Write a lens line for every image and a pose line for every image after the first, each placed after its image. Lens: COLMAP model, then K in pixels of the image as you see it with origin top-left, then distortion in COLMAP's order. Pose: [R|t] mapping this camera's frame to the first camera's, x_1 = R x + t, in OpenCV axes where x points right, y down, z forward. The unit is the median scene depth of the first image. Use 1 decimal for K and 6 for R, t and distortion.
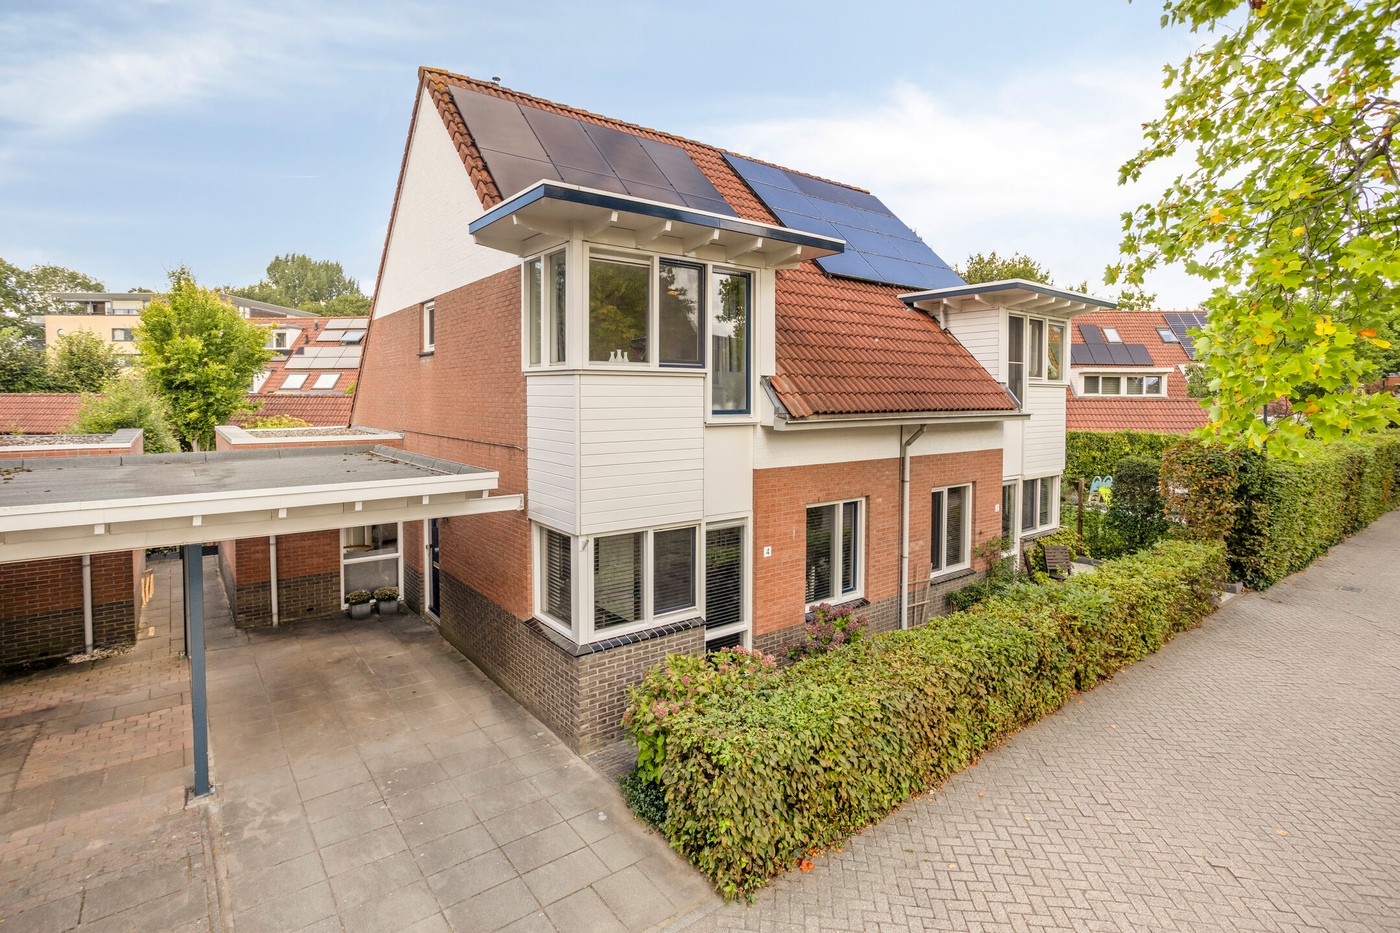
lens RADIAL K [[697.8, 0, 701.1], [0, 697.8, 409.1], [0, 0, 1]] dist [-0.047151, 0.028375]
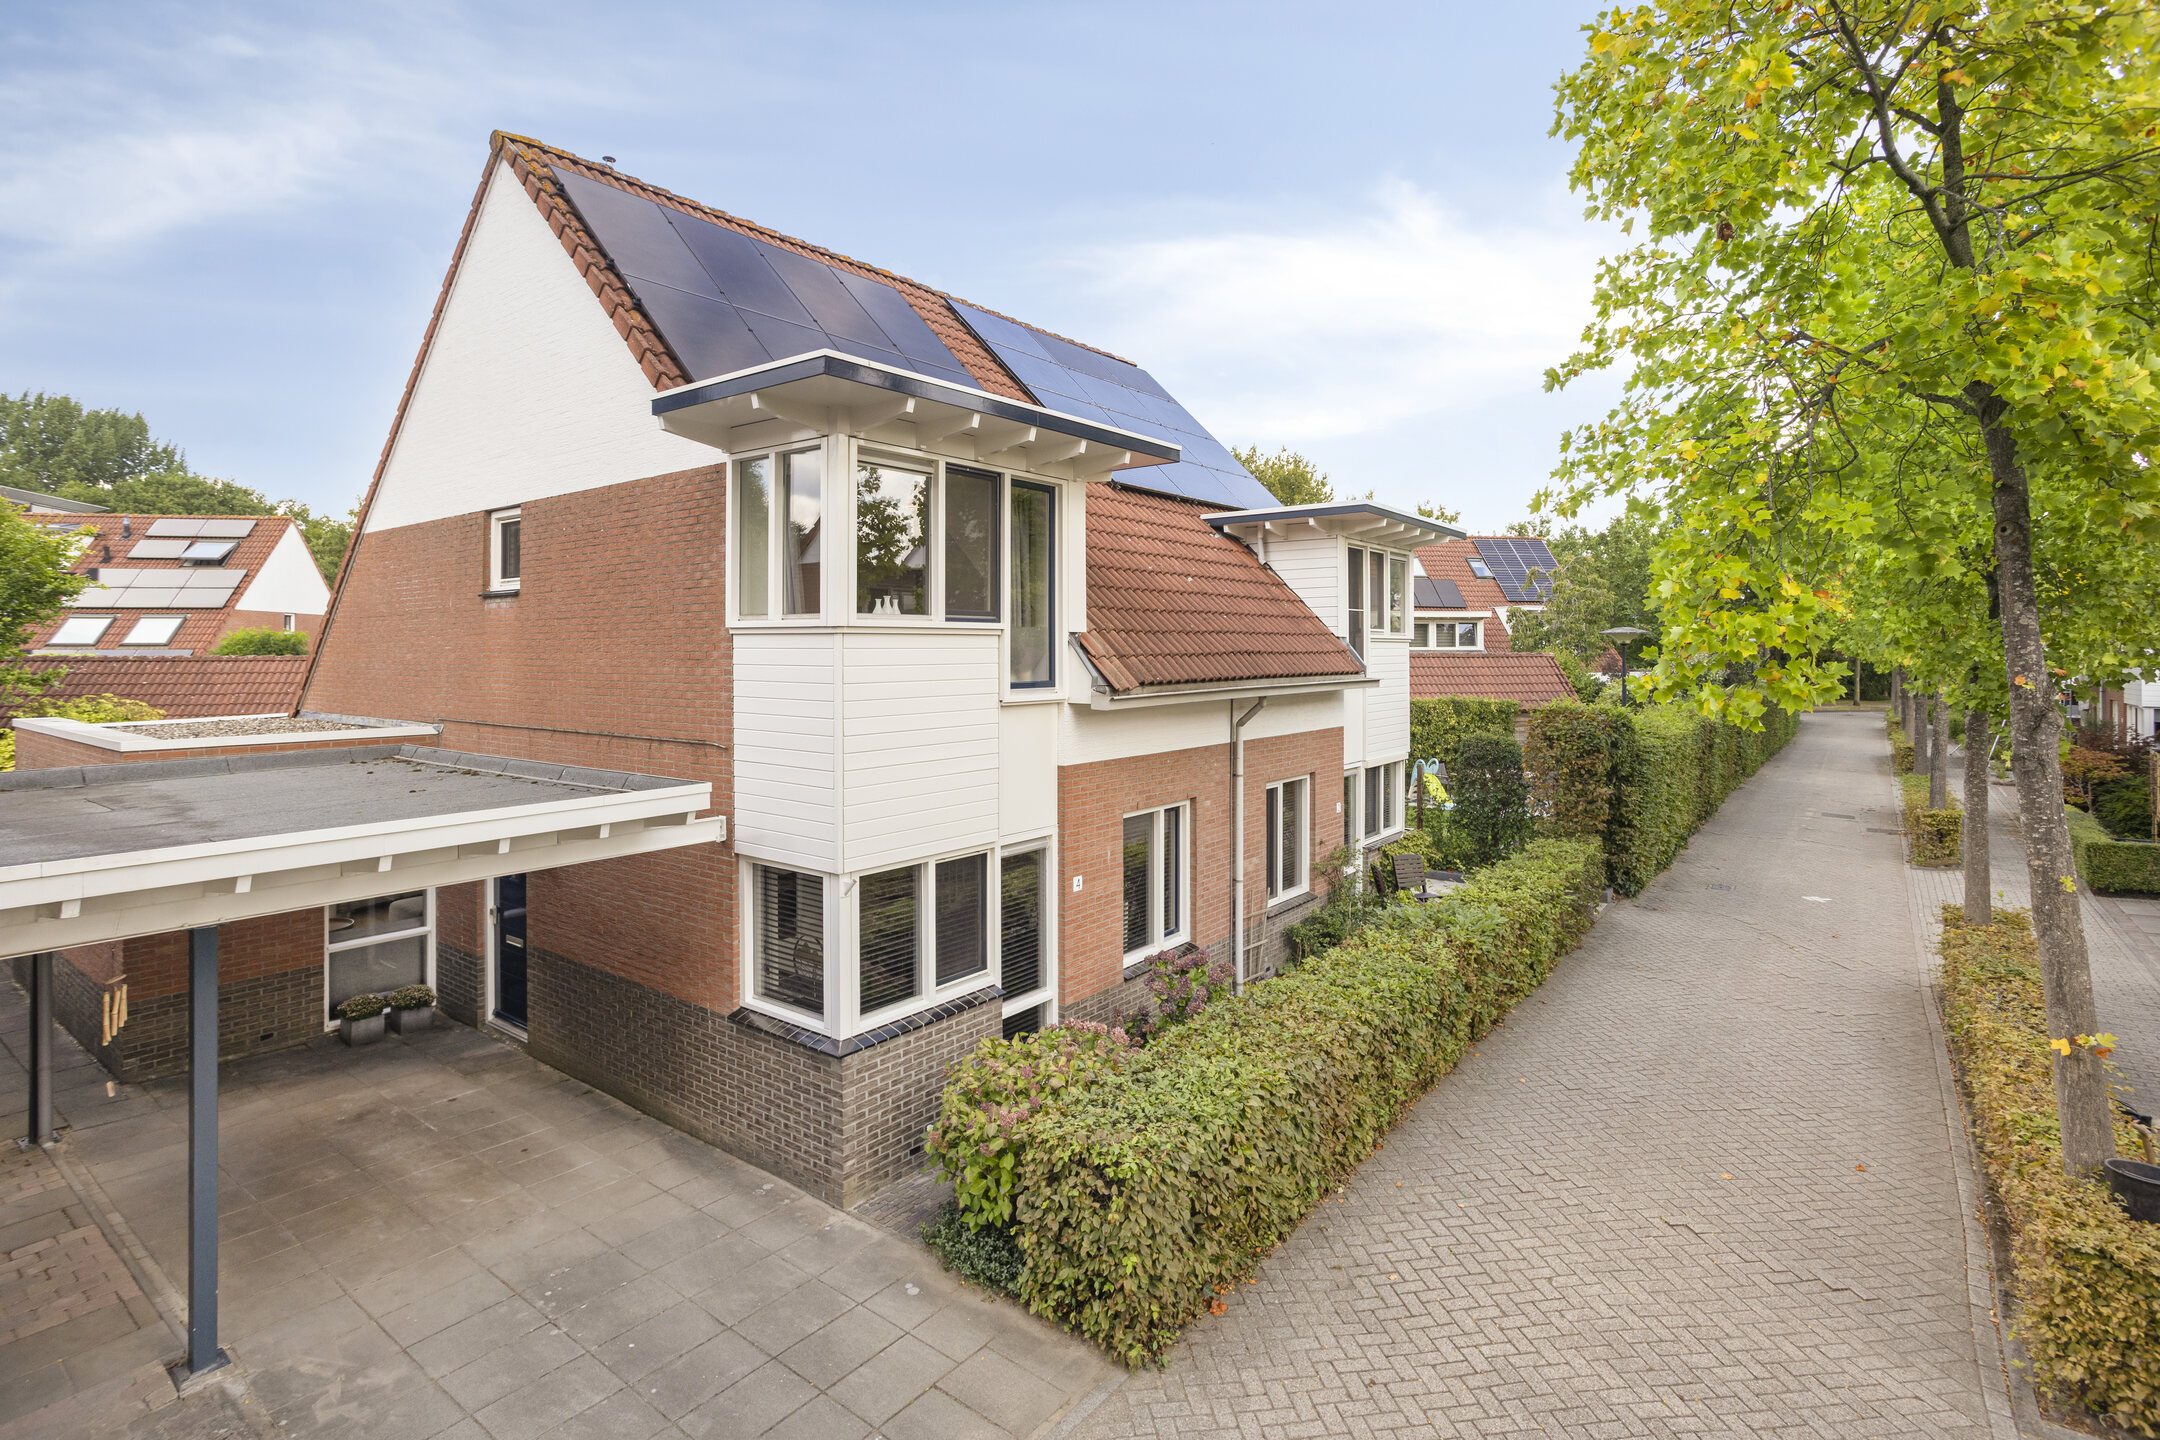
lens RADIAL K [[1076.6, 0, 1081.6], [0, 1076.6, 631.5], [0, 0, 1]] dist [-0.047151, 0.028375]
pose [[0.965451, -0.001778, 0.260578, -0.184218], [0.011080, 0.999352, -0.034234, -0.011178], [-0.260349, 0.035938, 0.964846, -0.050788]]
